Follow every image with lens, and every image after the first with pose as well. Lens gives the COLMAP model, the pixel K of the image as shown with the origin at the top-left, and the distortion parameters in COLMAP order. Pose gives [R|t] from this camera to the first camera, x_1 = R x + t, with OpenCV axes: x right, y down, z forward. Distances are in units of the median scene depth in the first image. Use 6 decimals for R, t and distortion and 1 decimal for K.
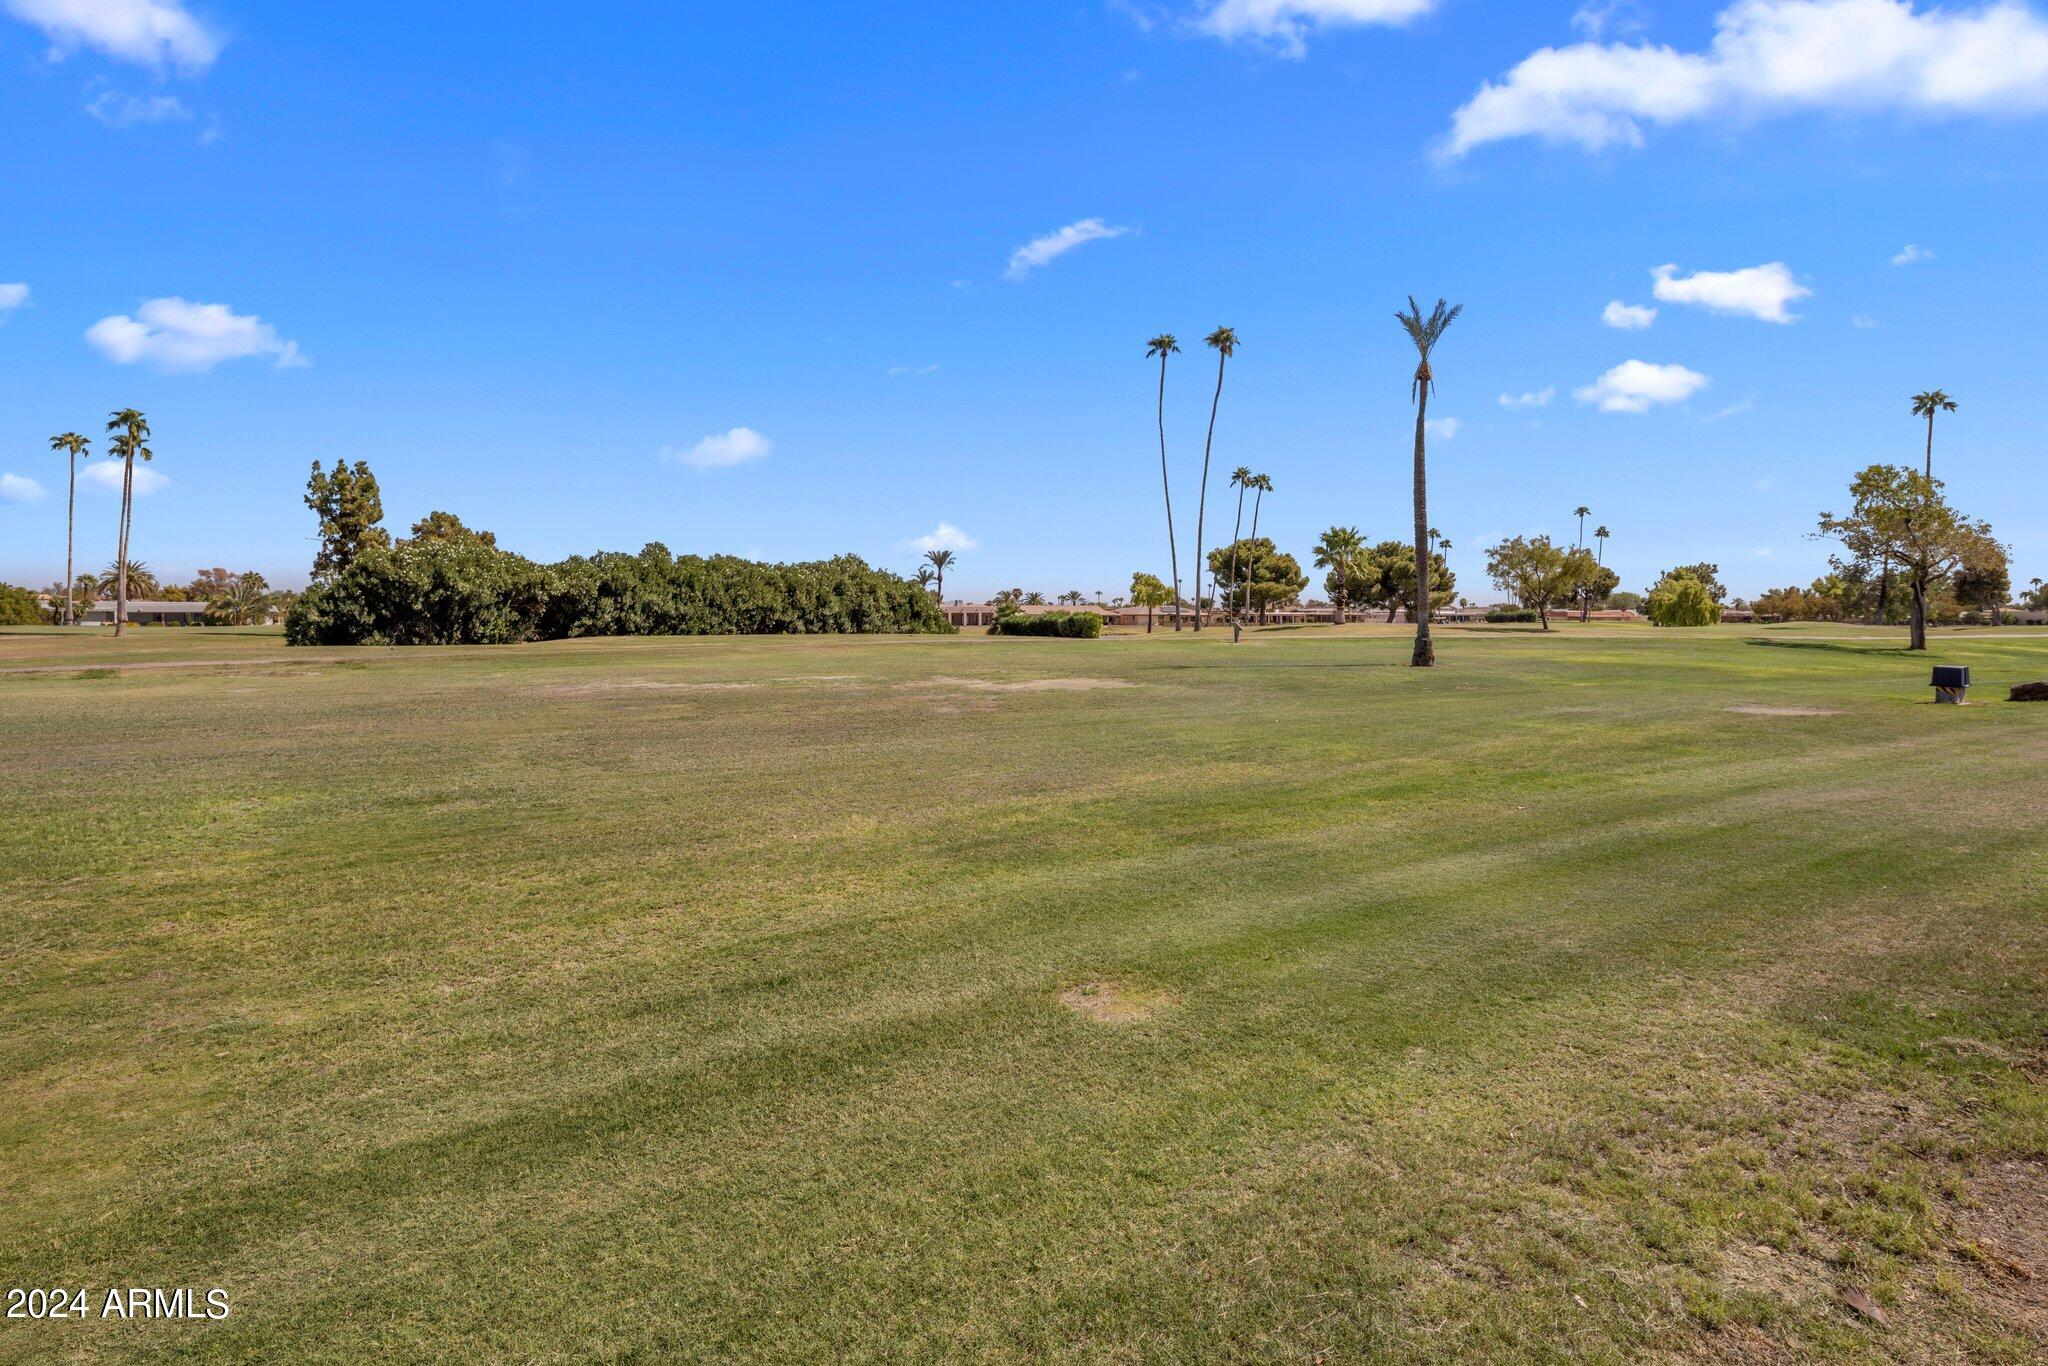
lens RADIAL K [[995.4, 0, 1018.1], [0, 995.4, 621.8], [0, 0, 1]] dist [0.006006, -0.005164]
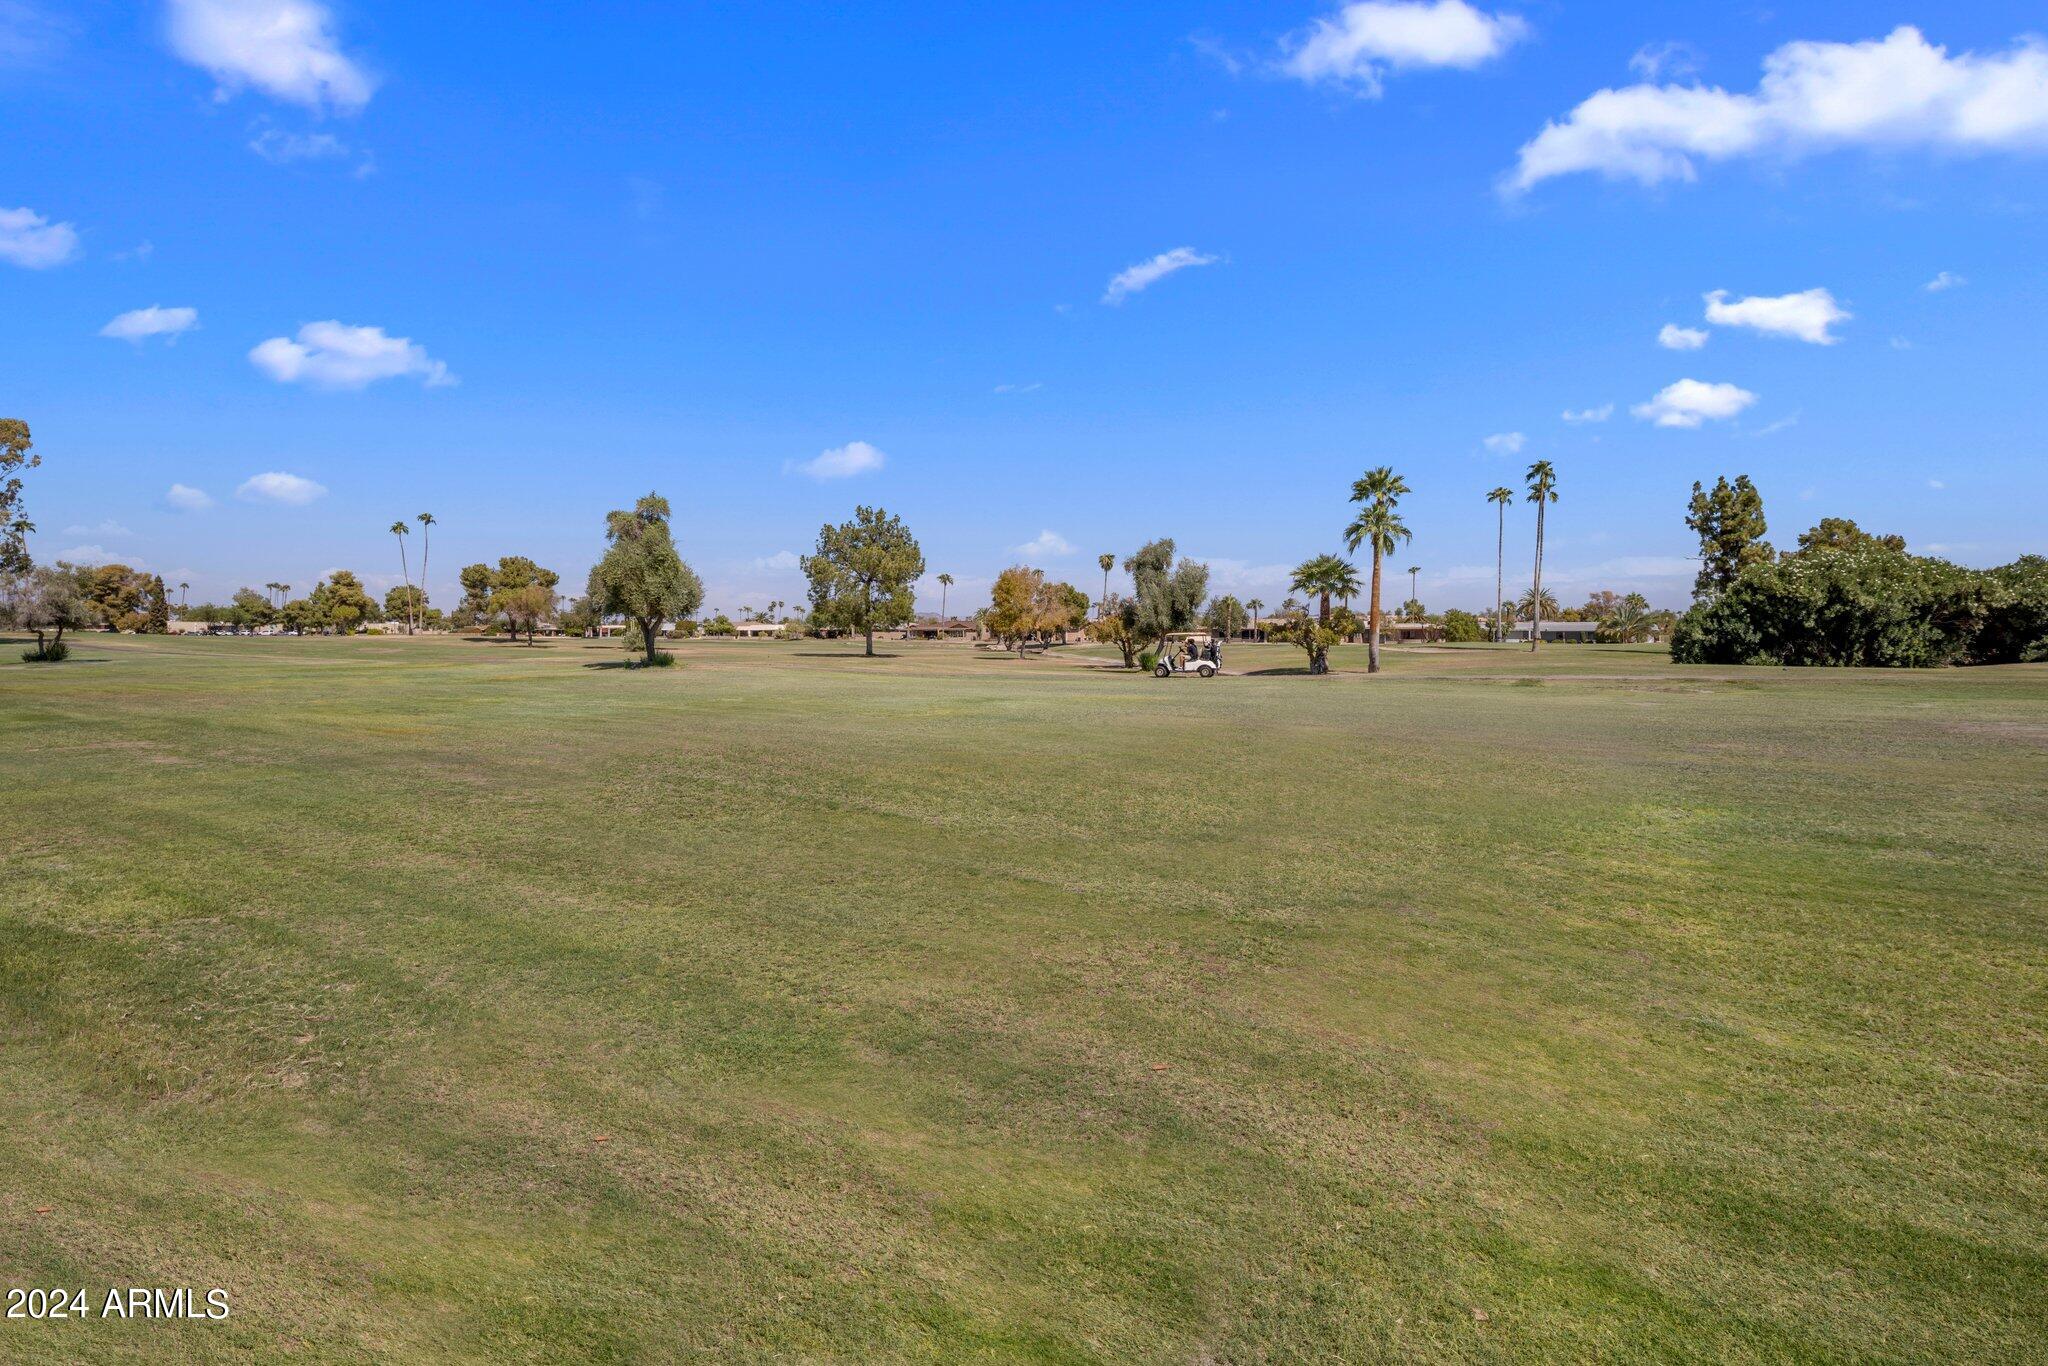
lens RADIAL K [[995.4, 0, 1020.8], [0, 995.4, 623.1], [0, 0, 1]] dist [0.006006, -0.005164]
pose [[0.357258, -0.011798, -0.933931, -0.003953], [-0.003950, 0.999892, -0.014142, -0.000236], [0.933997, 0.008742, 0.357173, -0.004653]]
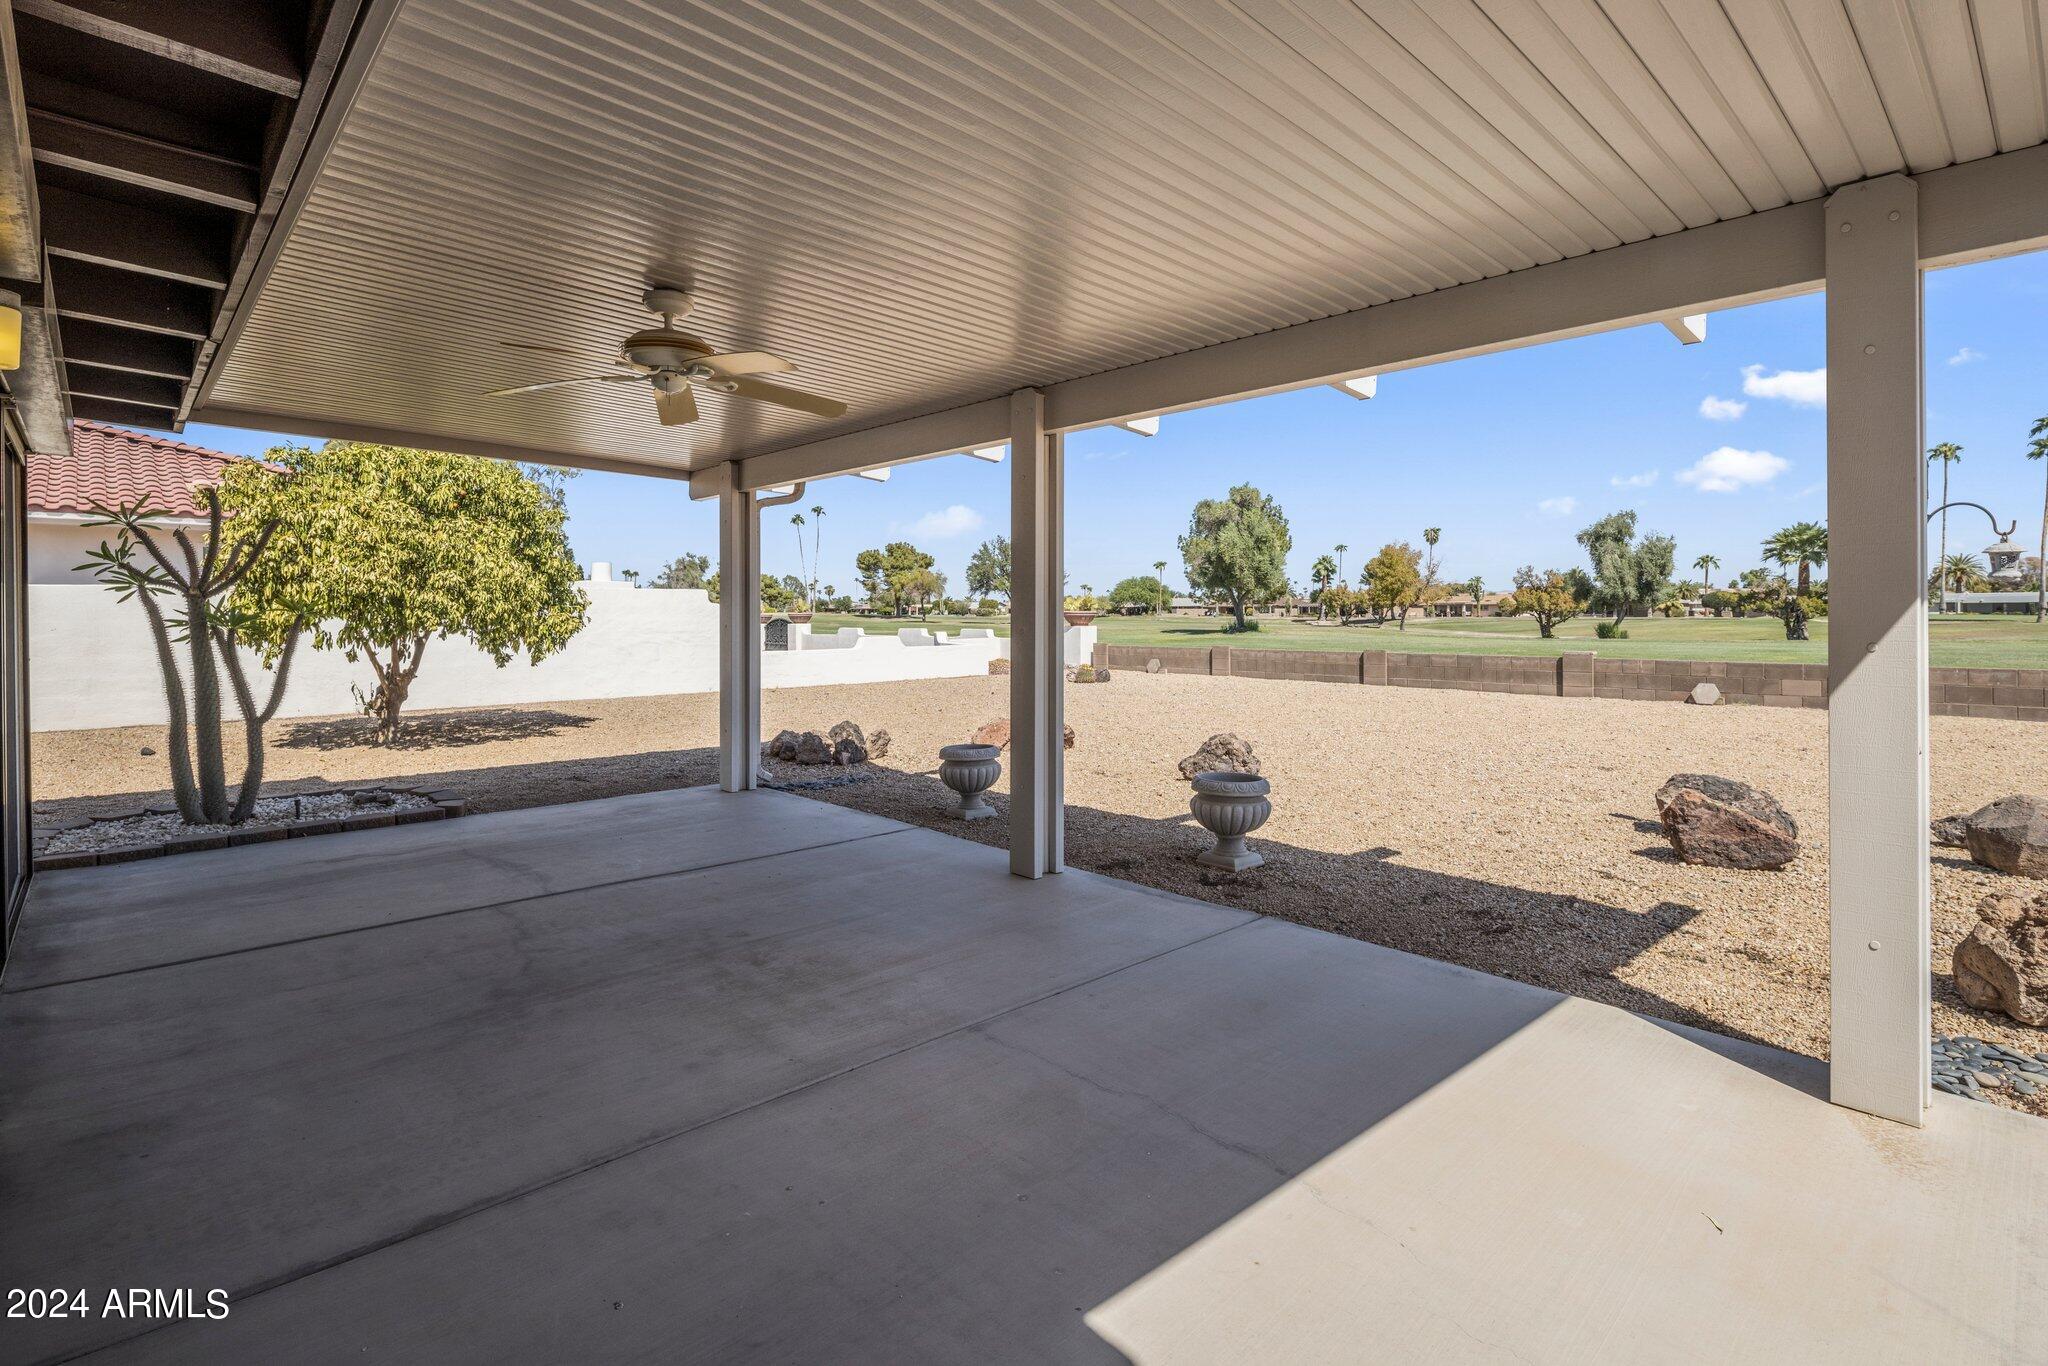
lens RADIAL K [[995.4, 0, 1021.6], [0, 995.4, 612.0], [0, 0, 1]] dist [0.006006, -0.005164]
pose [[0.133597, -0.003331, -0.991030, 0.036160], [-0.000129, 0.999994, -0.003379, 0.007068], [0.991036, 0.000579, 0.133596, -0.259454]]
